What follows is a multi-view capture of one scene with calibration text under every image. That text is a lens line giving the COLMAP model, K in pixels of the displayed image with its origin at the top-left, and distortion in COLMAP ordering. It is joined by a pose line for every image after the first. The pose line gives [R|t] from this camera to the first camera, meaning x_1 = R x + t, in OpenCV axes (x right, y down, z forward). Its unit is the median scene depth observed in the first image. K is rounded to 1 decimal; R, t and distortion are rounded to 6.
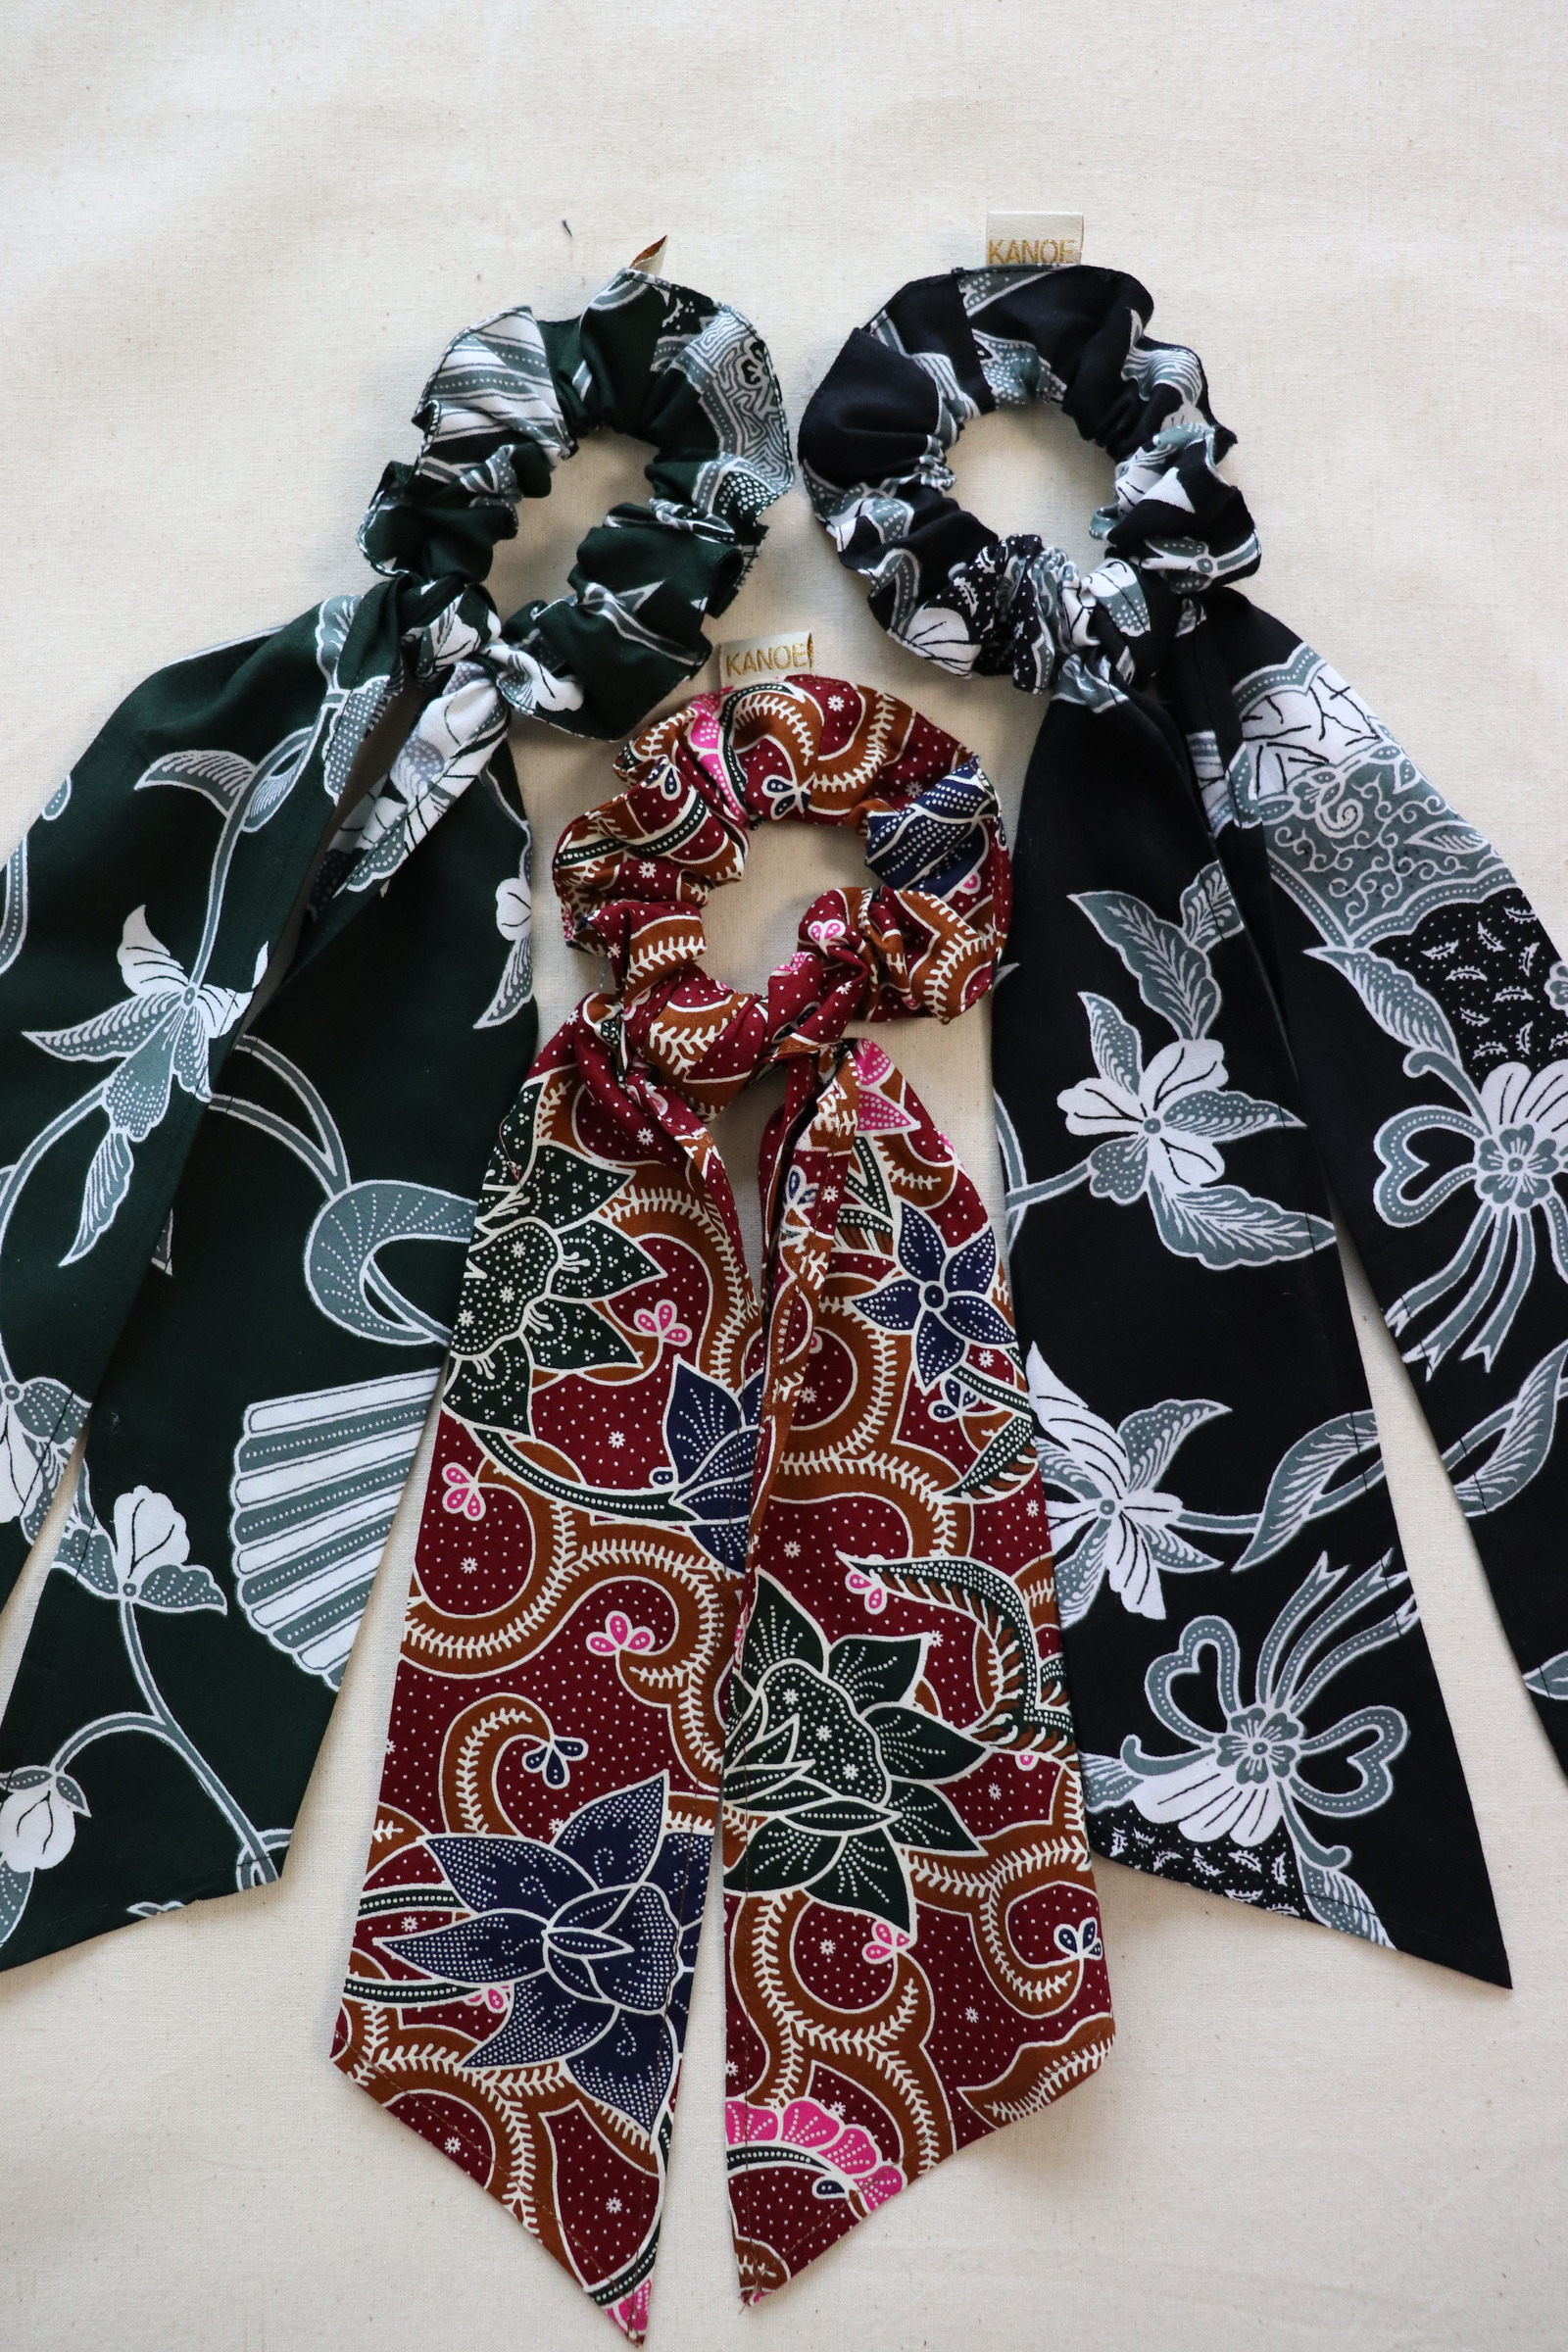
lens RADIAL K [[1952.6, 0, 784.0], [0, 1952.6, 1176.0], [0, 0, 1]] dist [-0.189827, 0.172894]
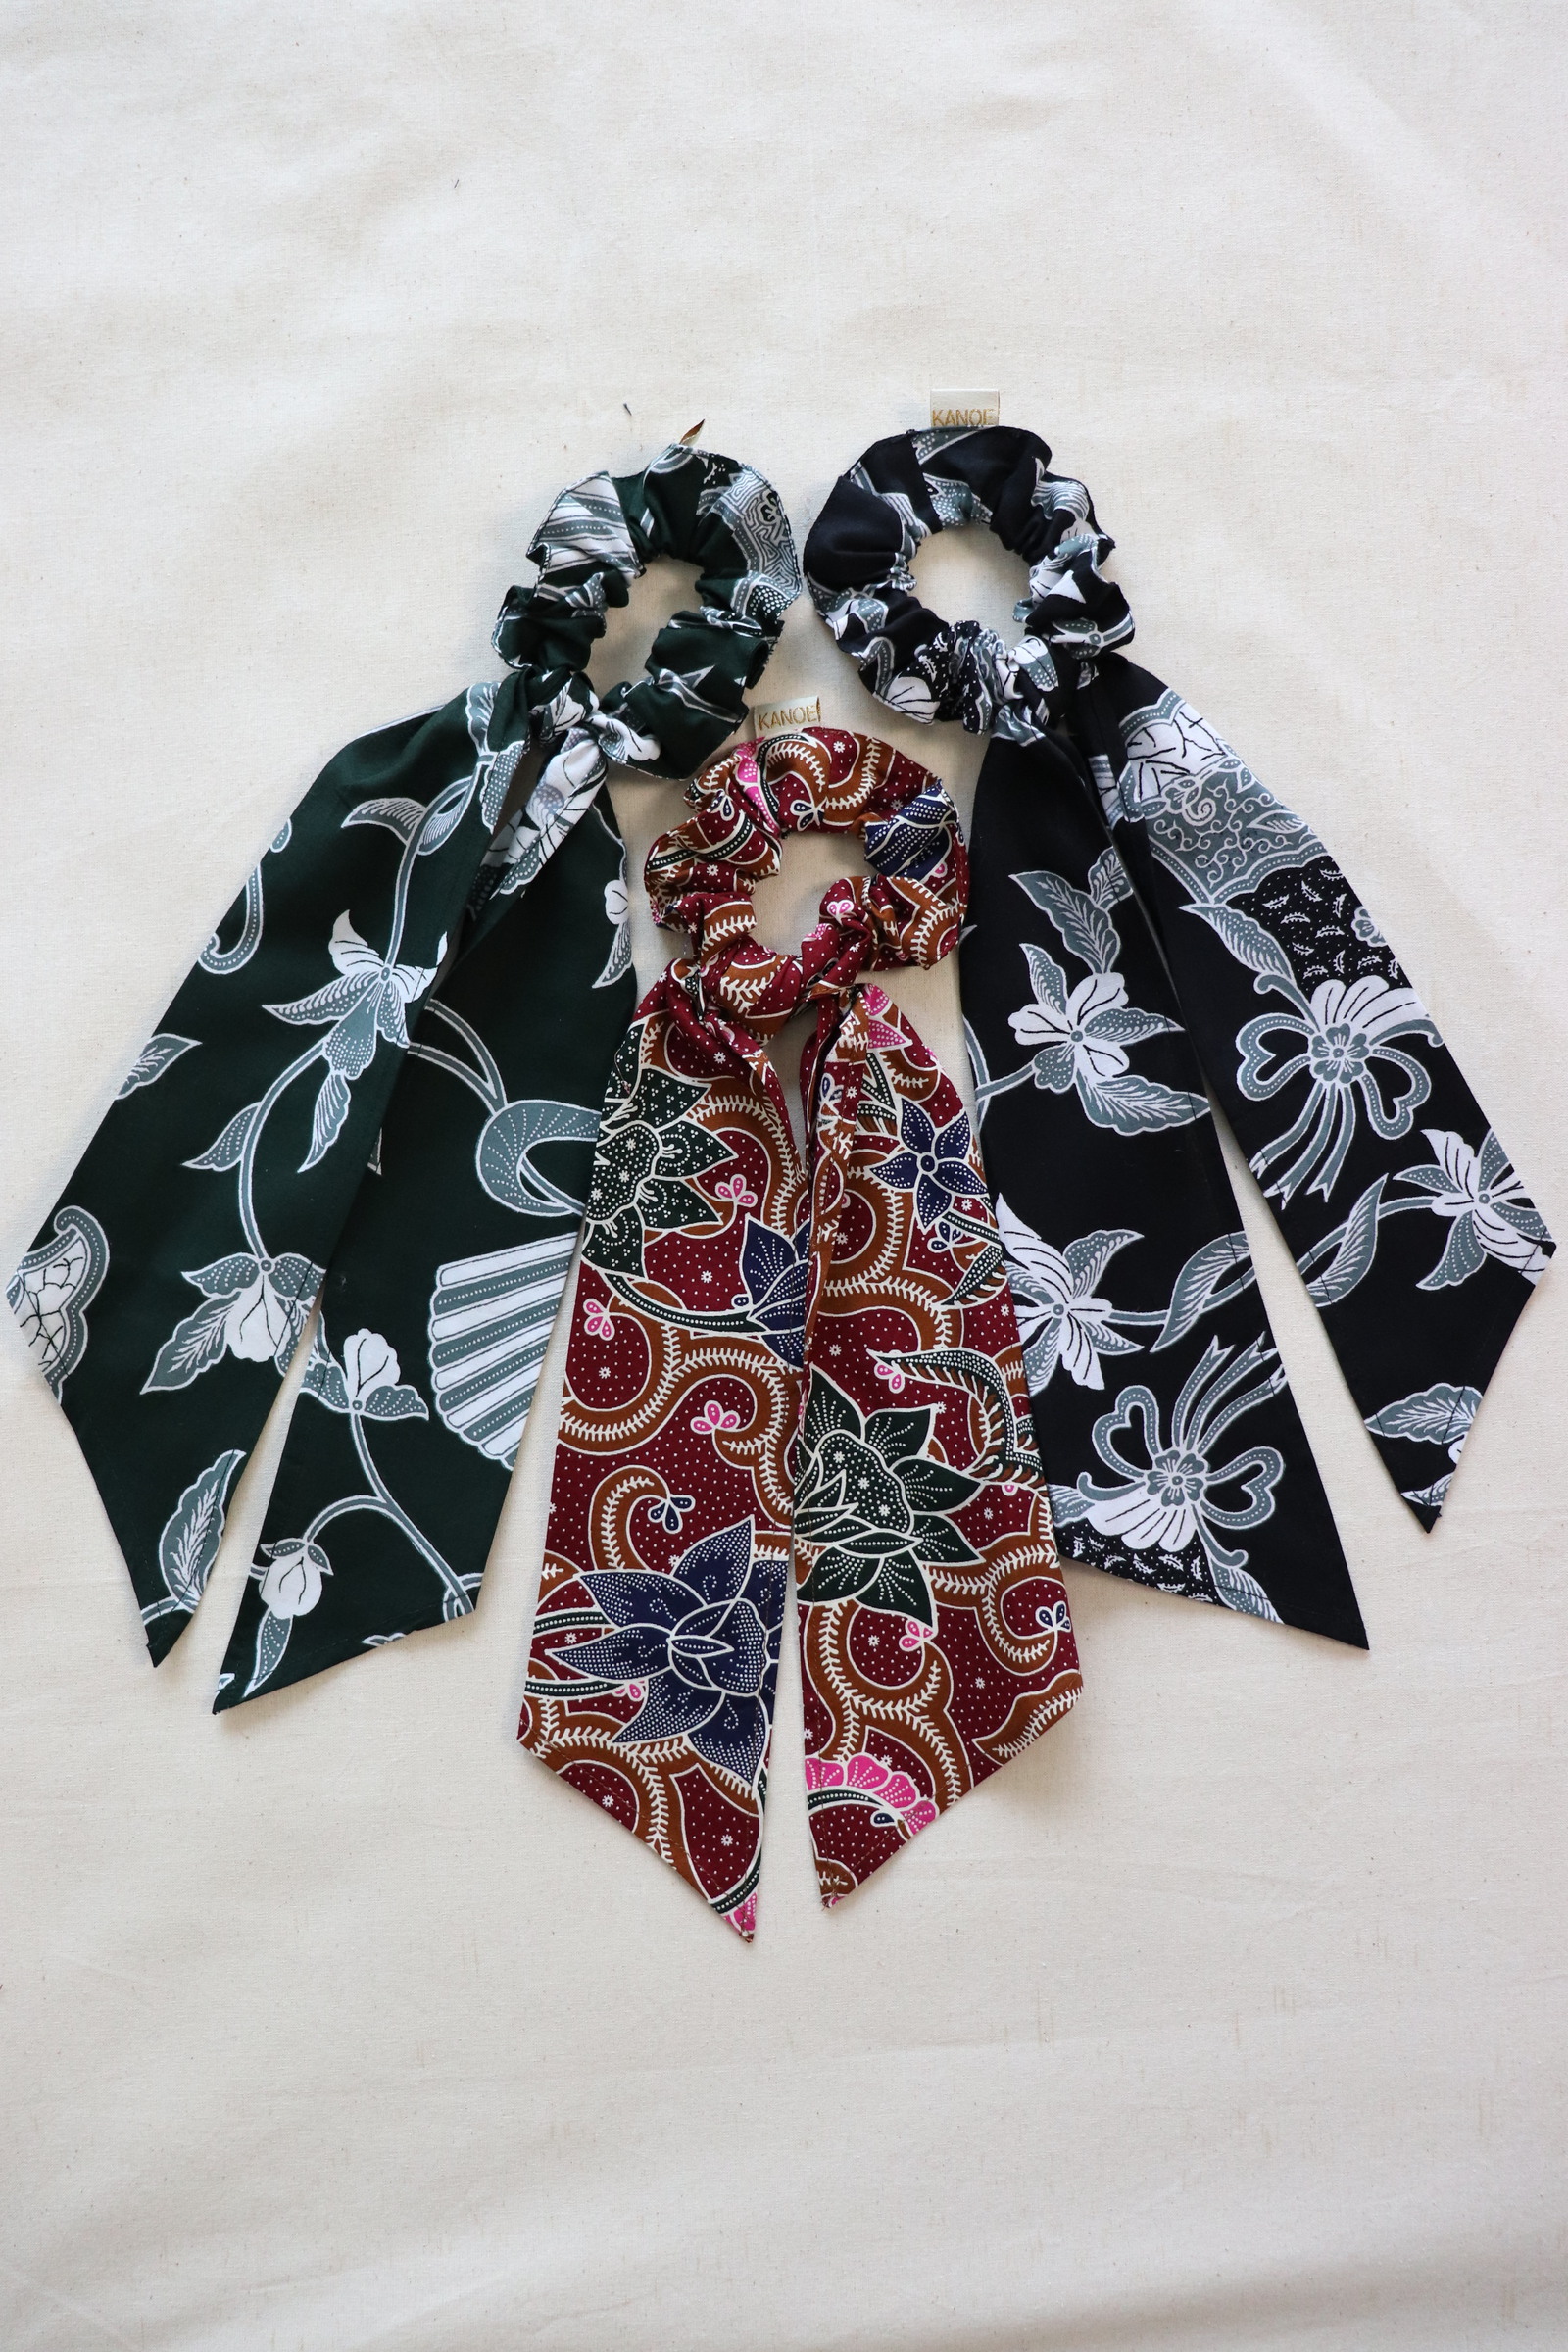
lens RADIAL K [[1952.6, 0, 784.0], [0, 1952.6, 1176.0], [0, 0, 1]] dist [-0.189827, 0.172894]
pose [[0.998831, -0.046252, 0.014015, -0.046962], [0.046201, 0.998924, 0.003944, 0.060465], [-0.014182, -0.003292, 0.999894, -0.408789]]
